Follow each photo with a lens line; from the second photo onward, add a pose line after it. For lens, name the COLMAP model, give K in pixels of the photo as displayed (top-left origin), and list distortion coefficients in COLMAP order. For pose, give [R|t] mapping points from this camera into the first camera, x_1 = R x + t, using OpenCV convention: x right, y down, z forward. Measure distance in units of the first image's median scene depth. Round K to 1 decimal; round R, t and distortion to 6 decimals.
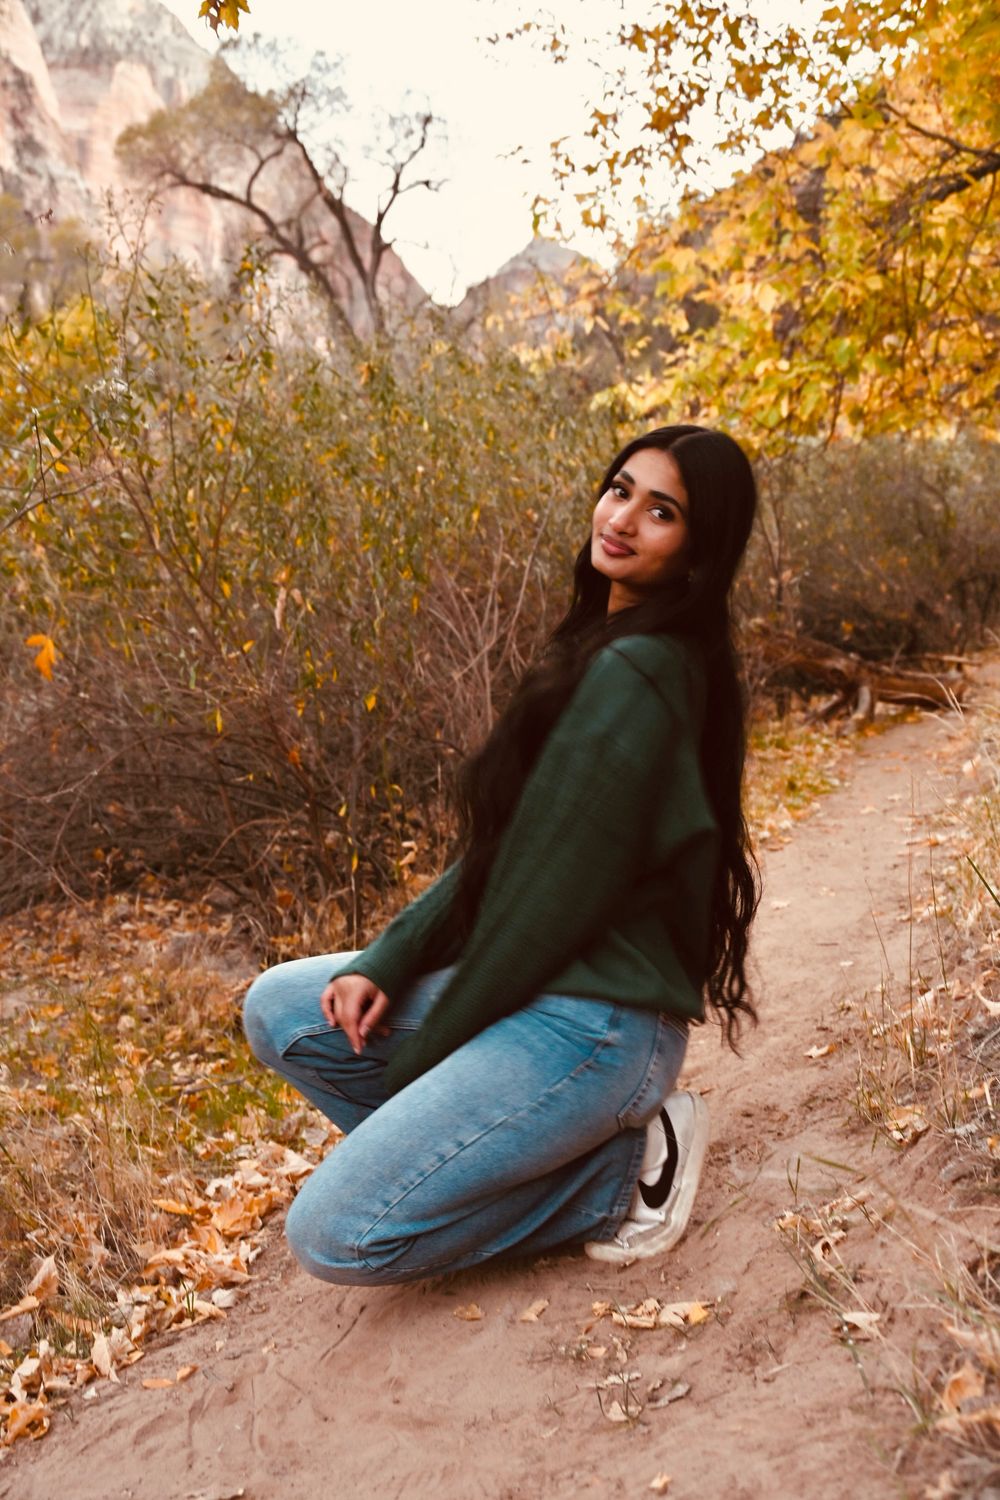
lens RADIAL K [[1759.7, 0, 500.0], [0, 1759.7, 750.0], [0, 0, 1]] dist [-0.001245, 0.022992]
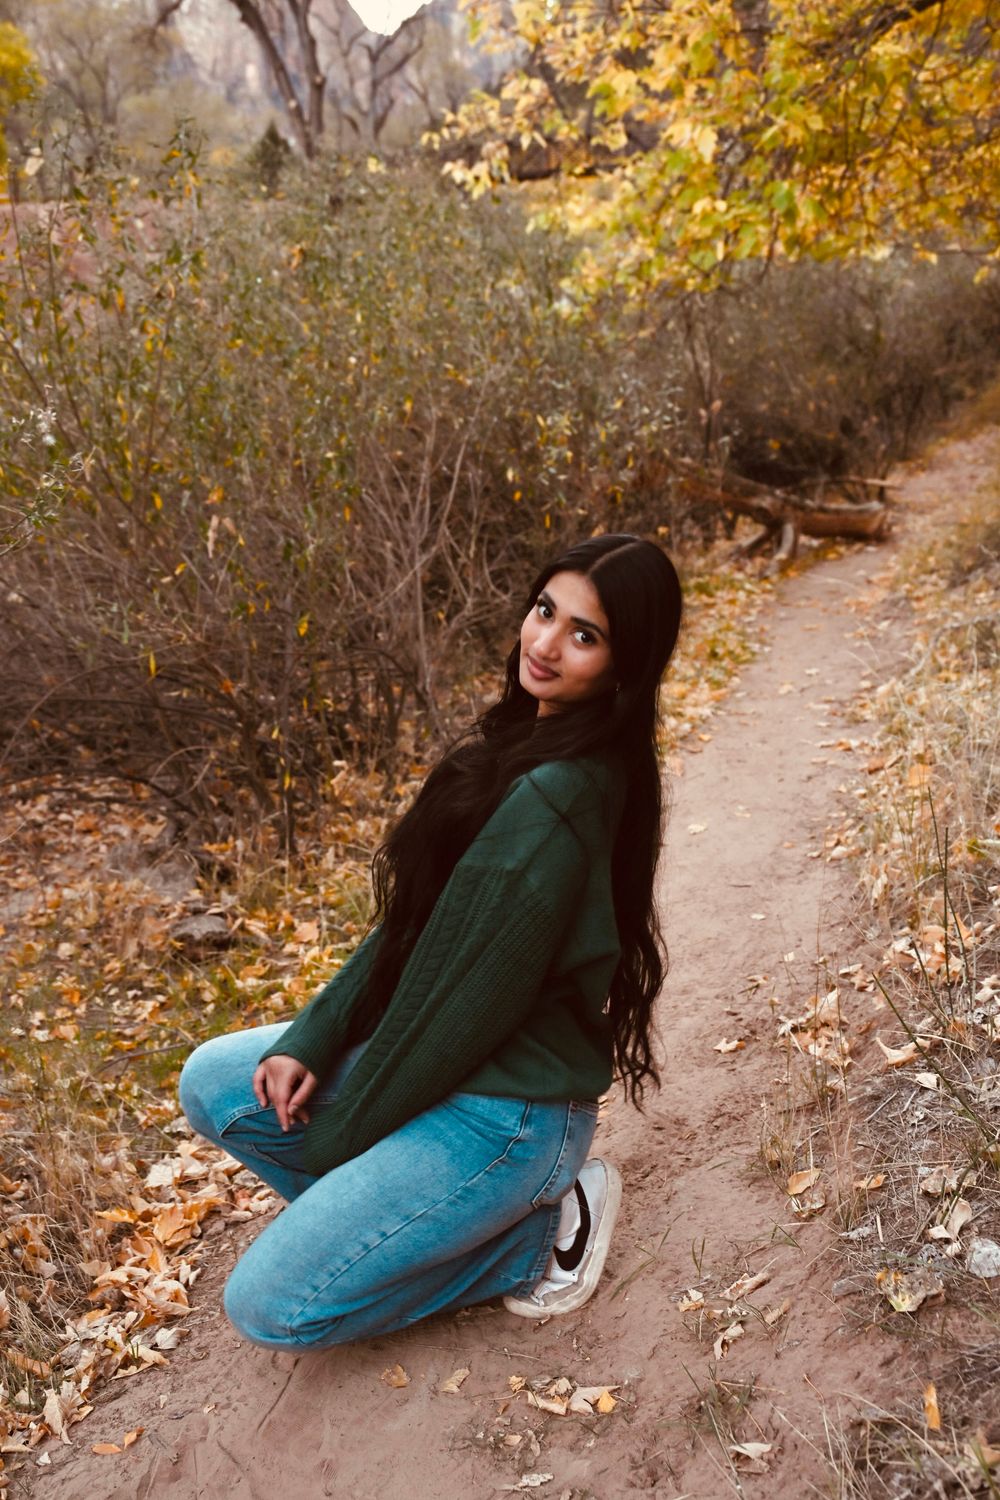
lens RADIAL K [[1722.9, 0, 500.0], [0, 1722.9, 750.0], [0, 0, 1]] dist [-0.015207, 0.049712]
pose [[0.999009, 0.012381, 0.042751, -0.002742], [-0.018567, 0.988890, 0.147482, -0.176222], [-0.040450, -0.148130, 0.988140, 0.007268]]
